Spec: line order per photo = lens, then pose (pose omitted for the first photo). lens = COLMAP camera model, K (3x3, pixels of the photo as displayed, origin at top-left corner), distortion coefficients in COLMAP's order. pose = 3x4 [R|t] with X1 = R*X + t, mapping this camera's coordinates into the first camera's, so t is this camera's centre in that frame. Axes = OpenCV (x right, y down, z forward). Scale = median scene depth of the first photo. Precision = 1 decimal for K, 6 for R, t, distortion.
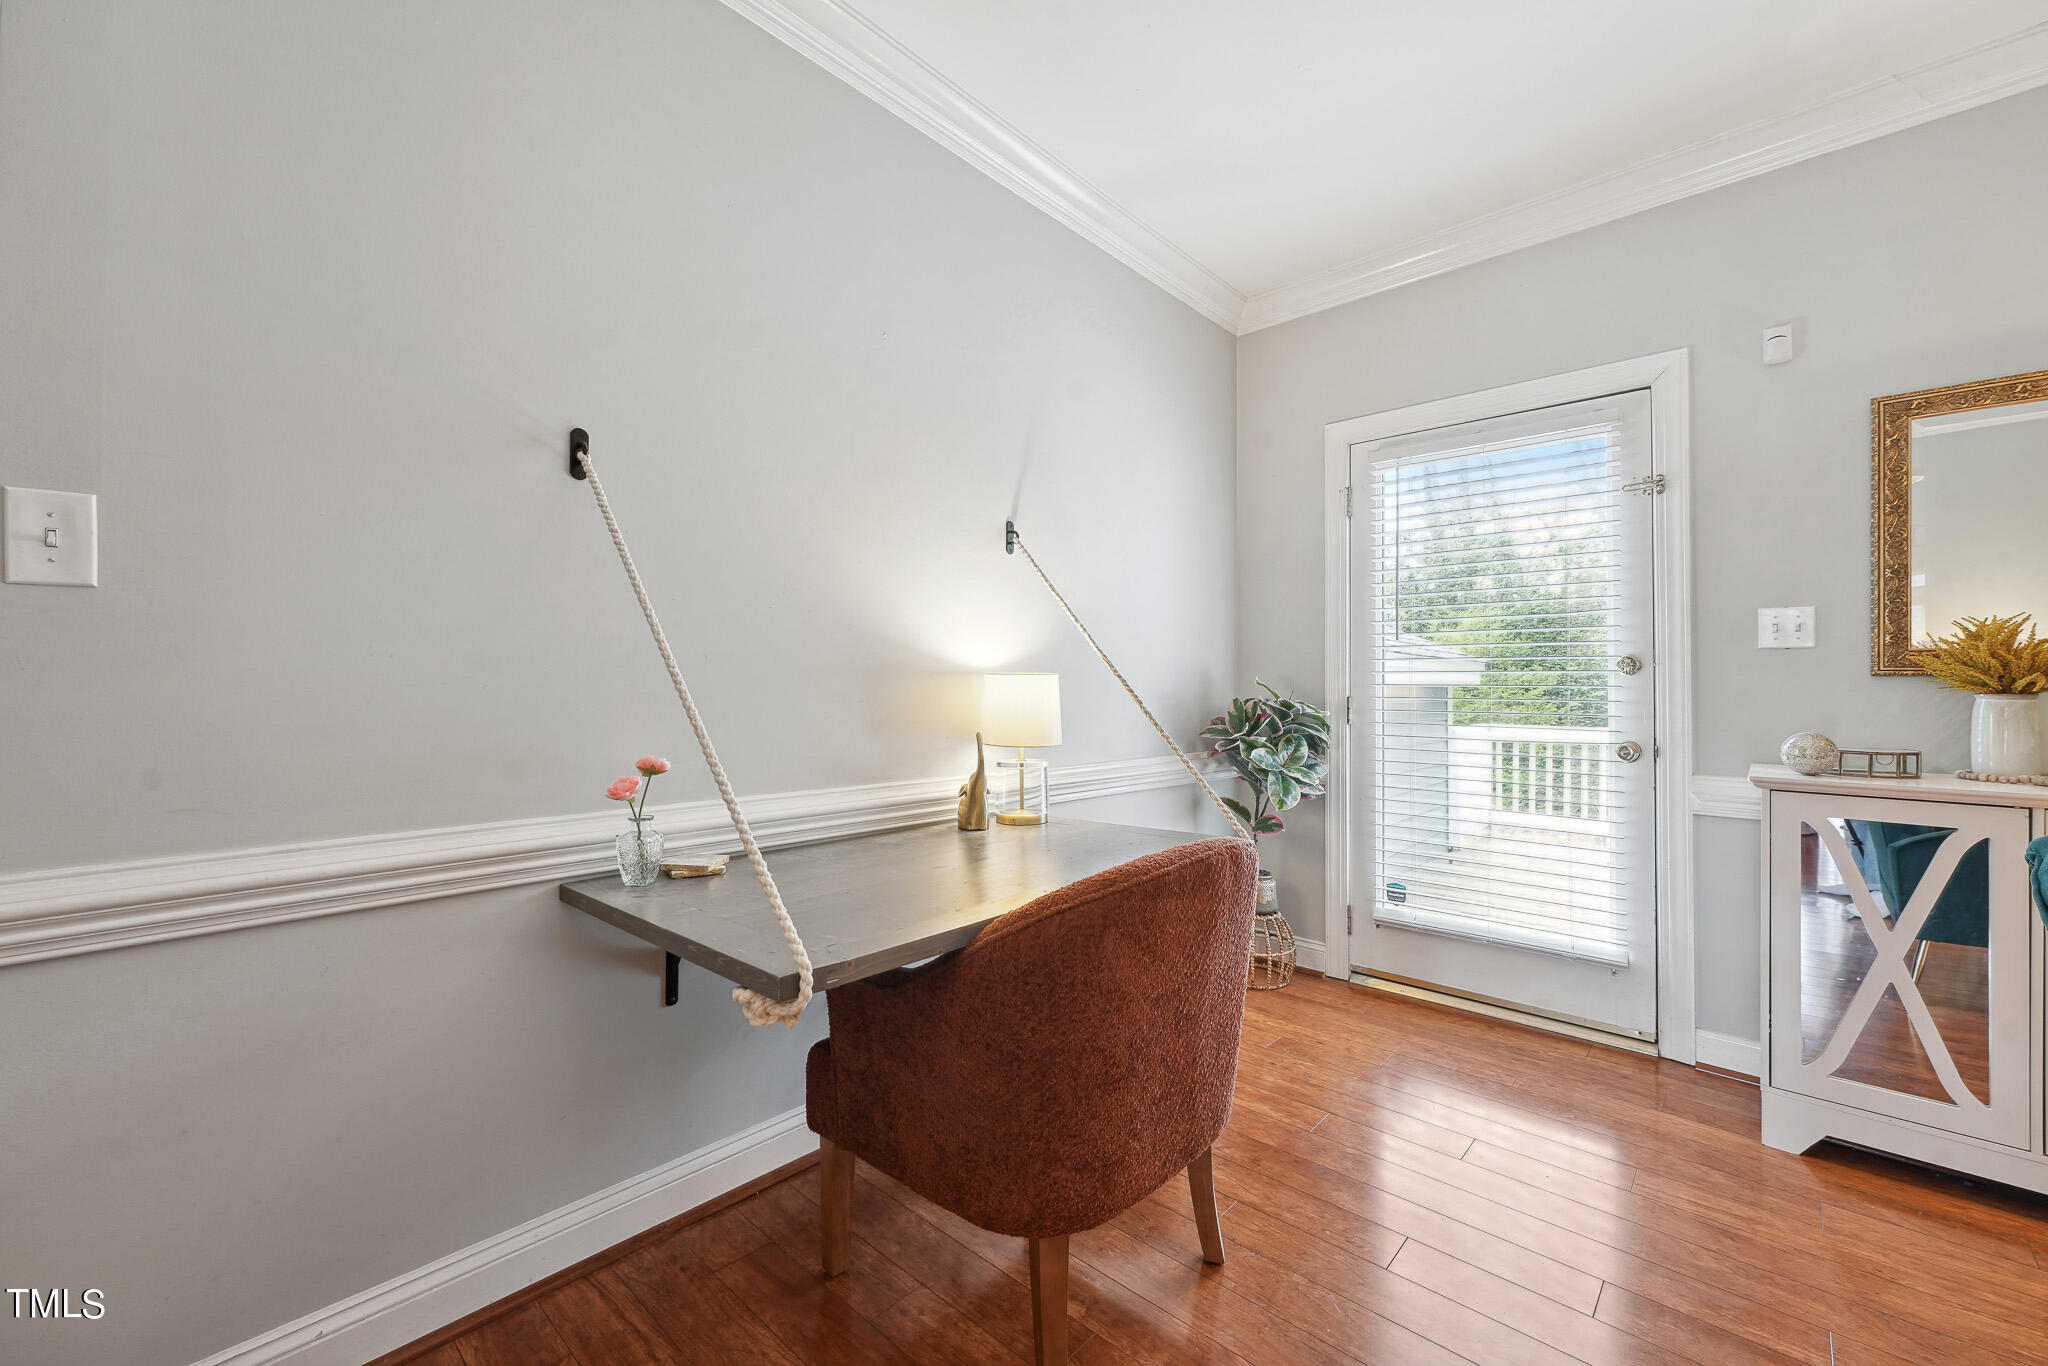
lens RADIAL K [[826.4, 0, 1024.0], [0, 826.4, 683.0], [0, 0, 1]] dist [-0.000531, -0.000042]
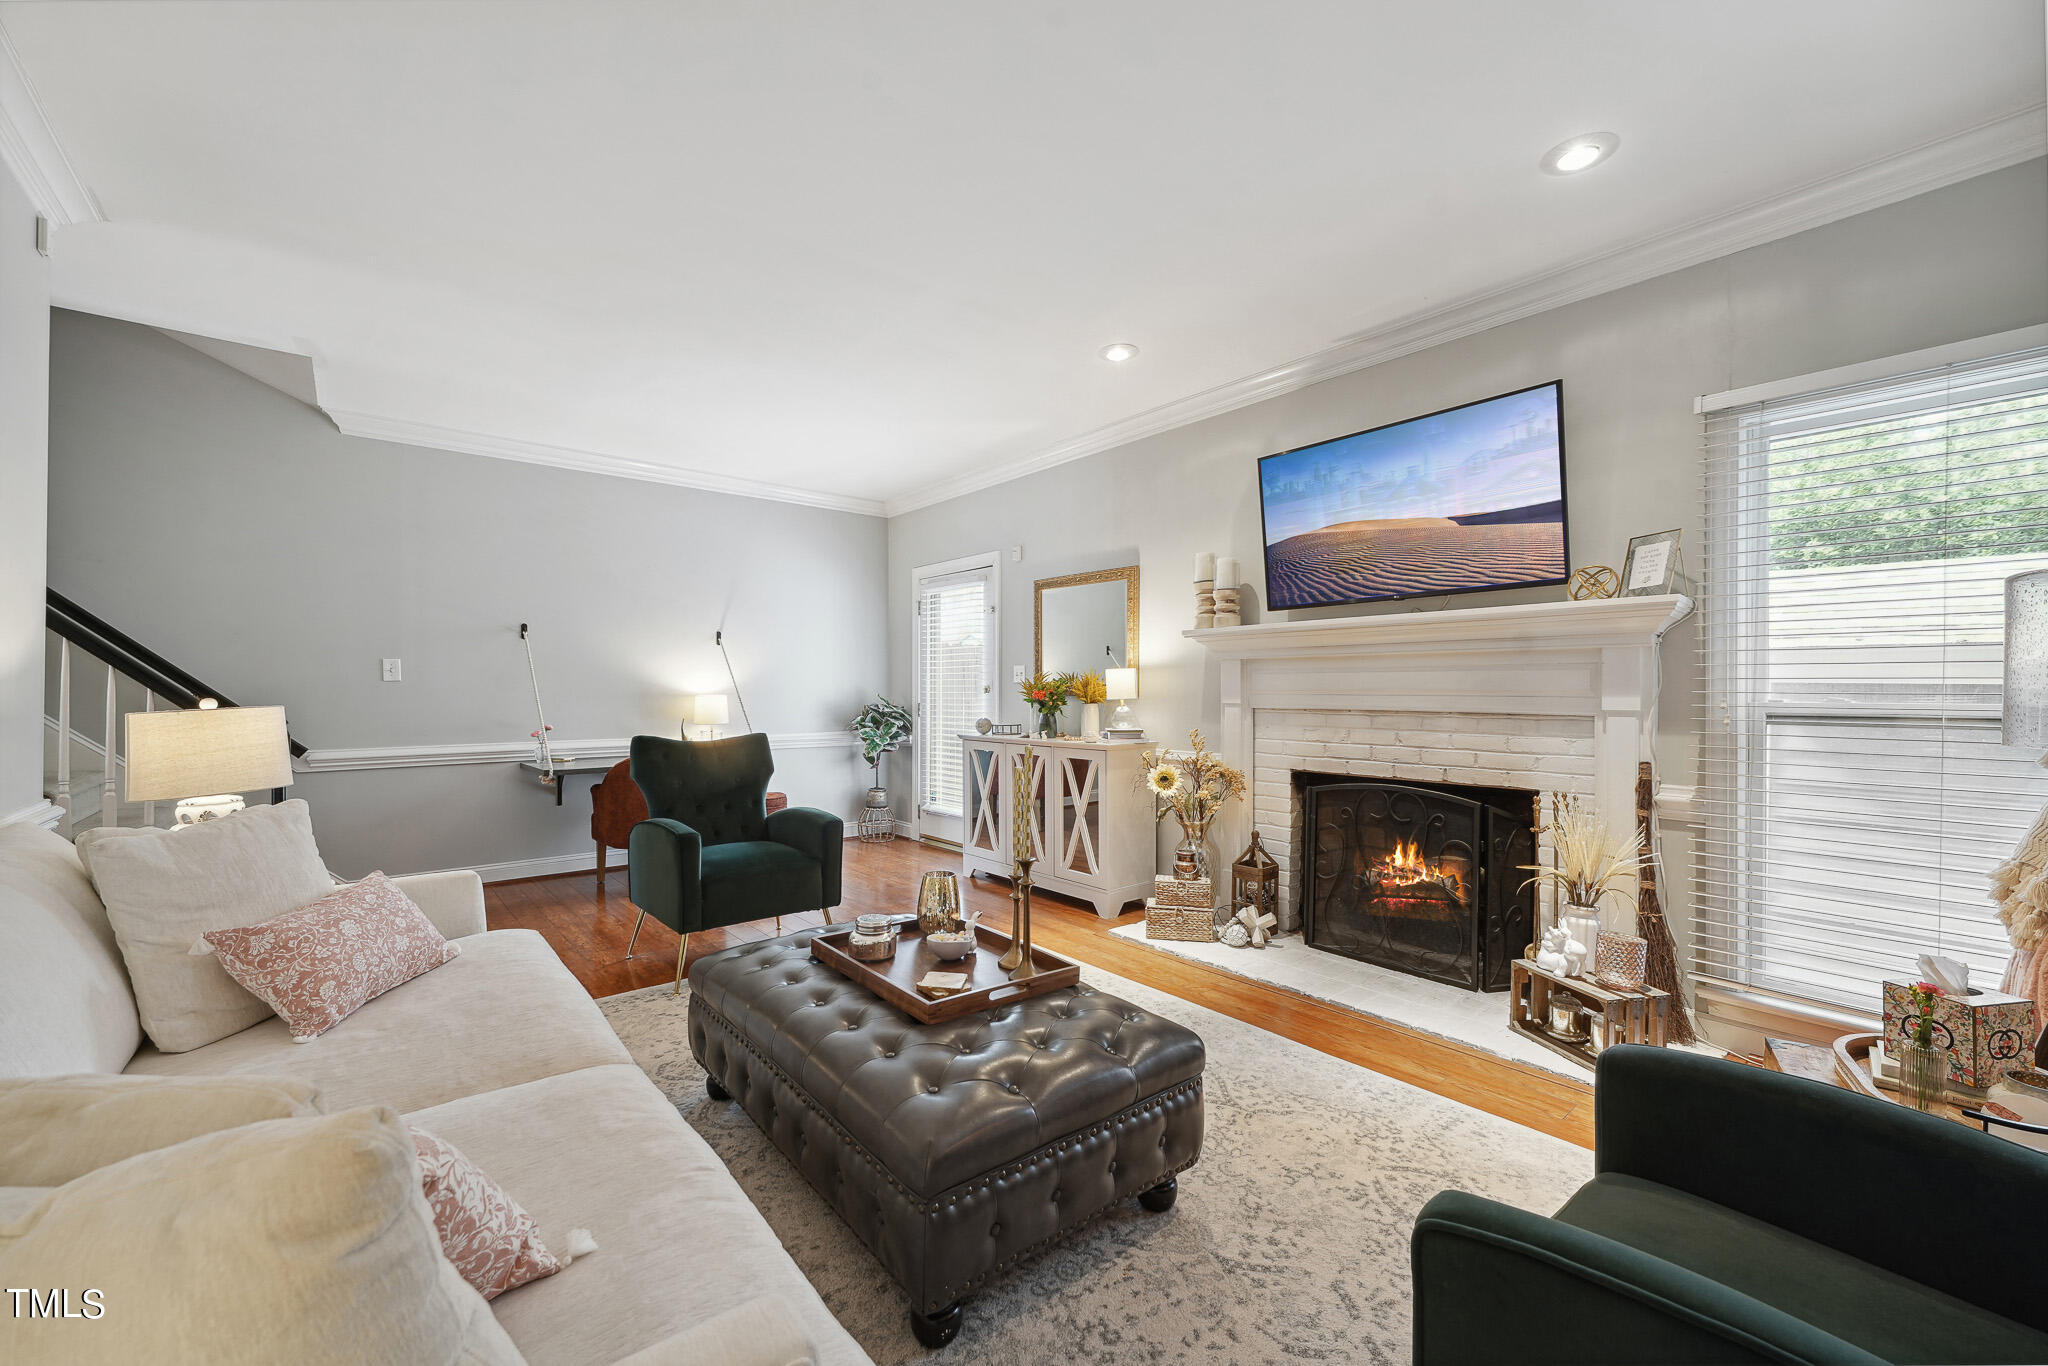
lens RADIAL K [[808.6, 0, 1024.0], [0, 808.6, 683.0], [0, 0, 1]] dist [0.000863, 0.000053]
pose [[0.992206, -0.007052, -0.124405, 1.160355], [0.006637, 0.999971, -0.003754, -0.030428], [0.124428, 0.002899, 0.992224, -1.229027]]
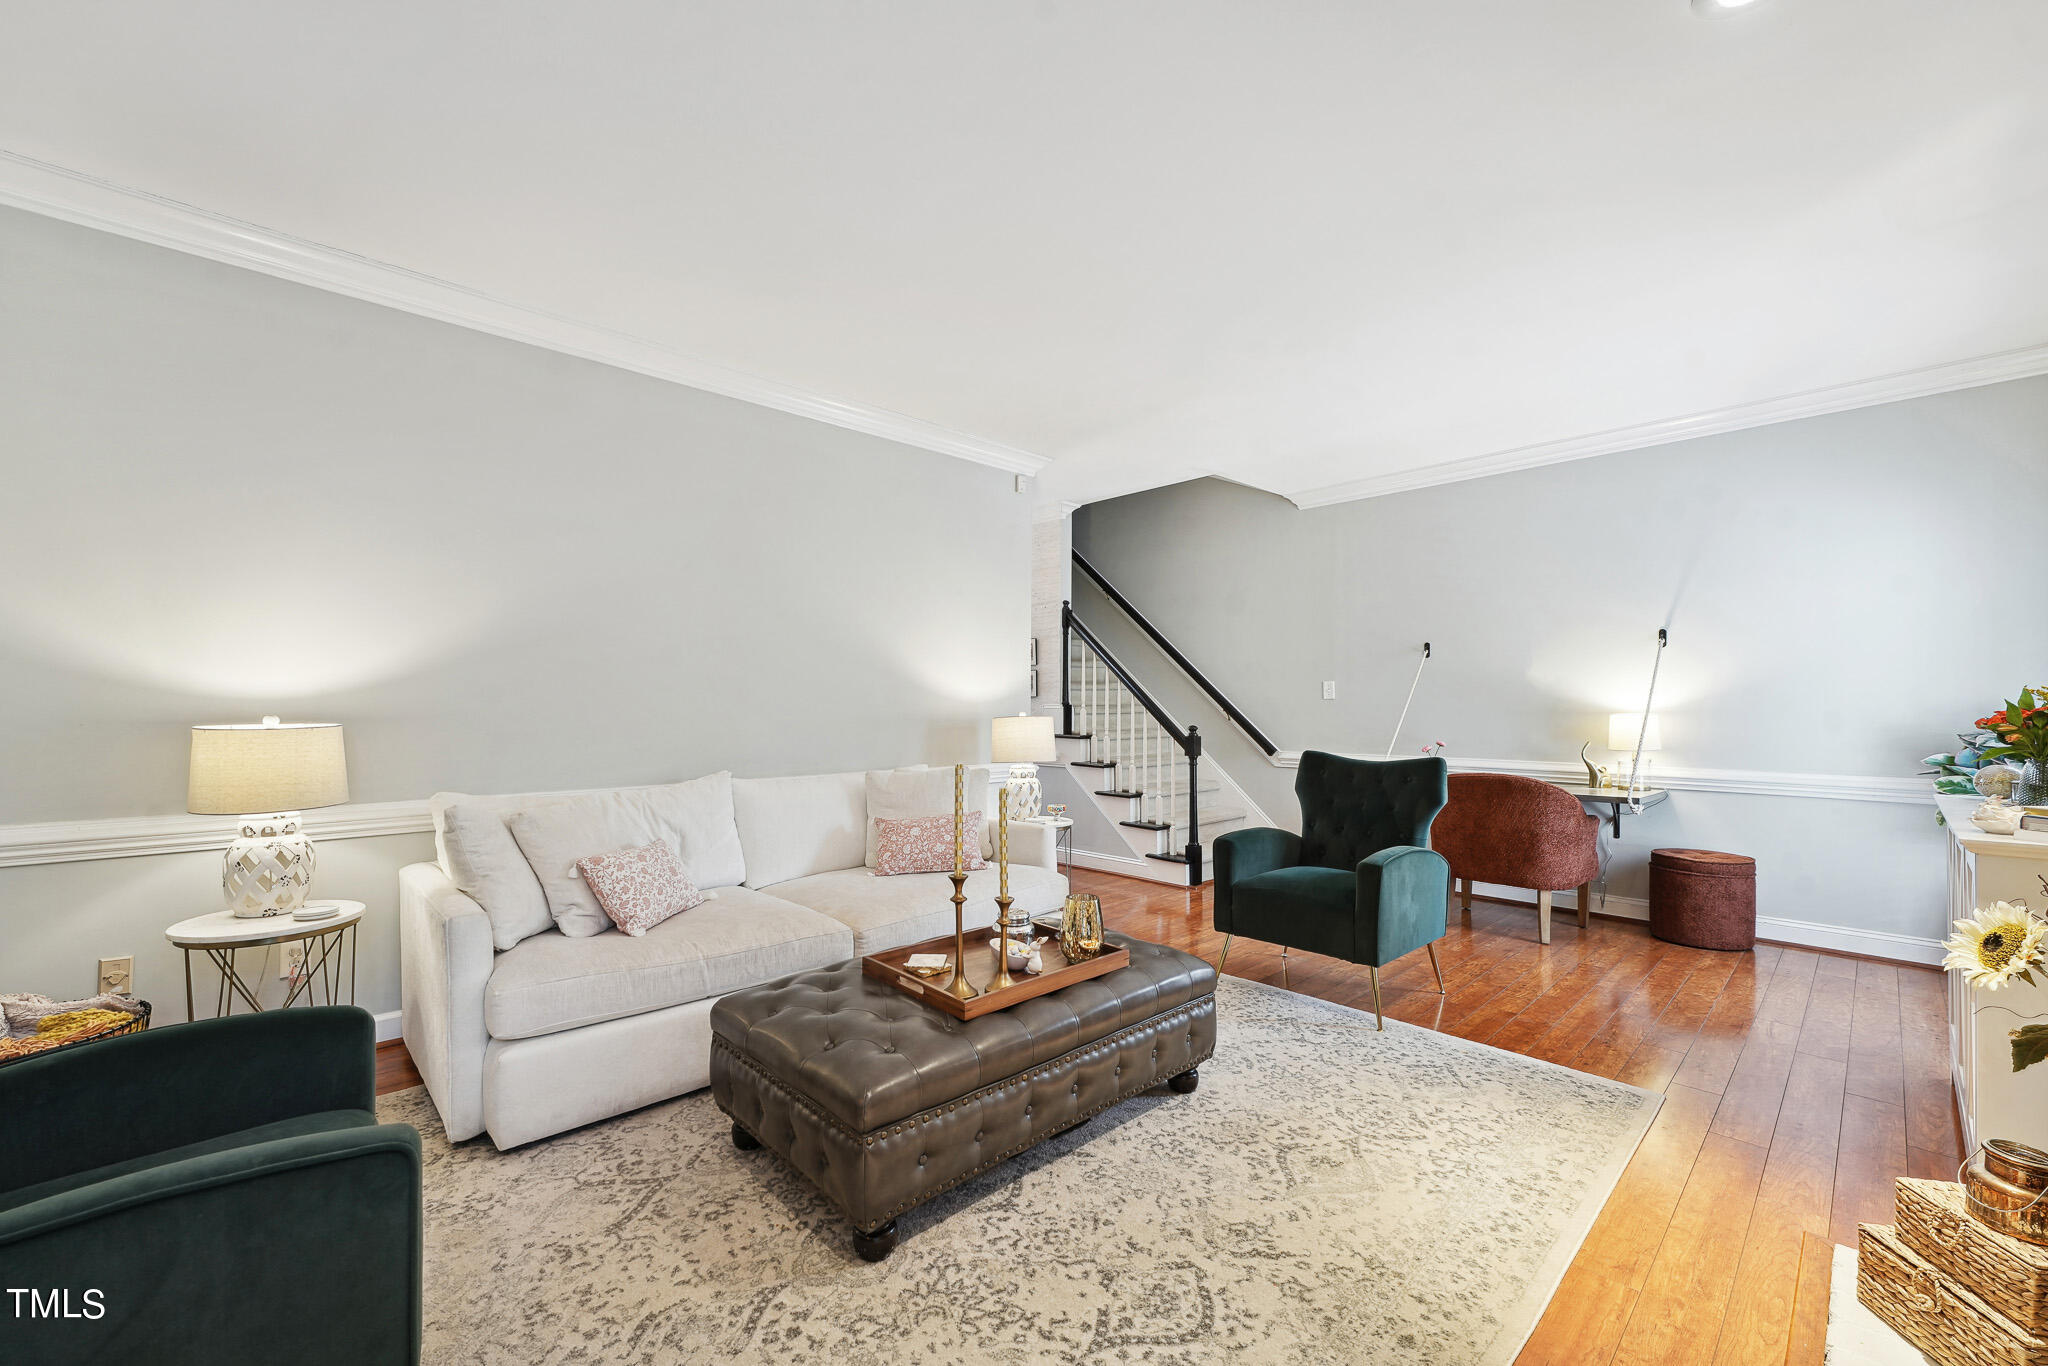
lens RADIAL K [[832.4, 0, 1005.9], [0, 832.4, 701.7], [0, 0, 1]] dist [-0.000549, -0.000035]
pose [[-0.062346, -0.011154, -0.997992, 1.893184], [0.004290, 0.999925, -0.011444, -0.021437], [0.998045, -0.004995, -0.062294, -0.324788]]
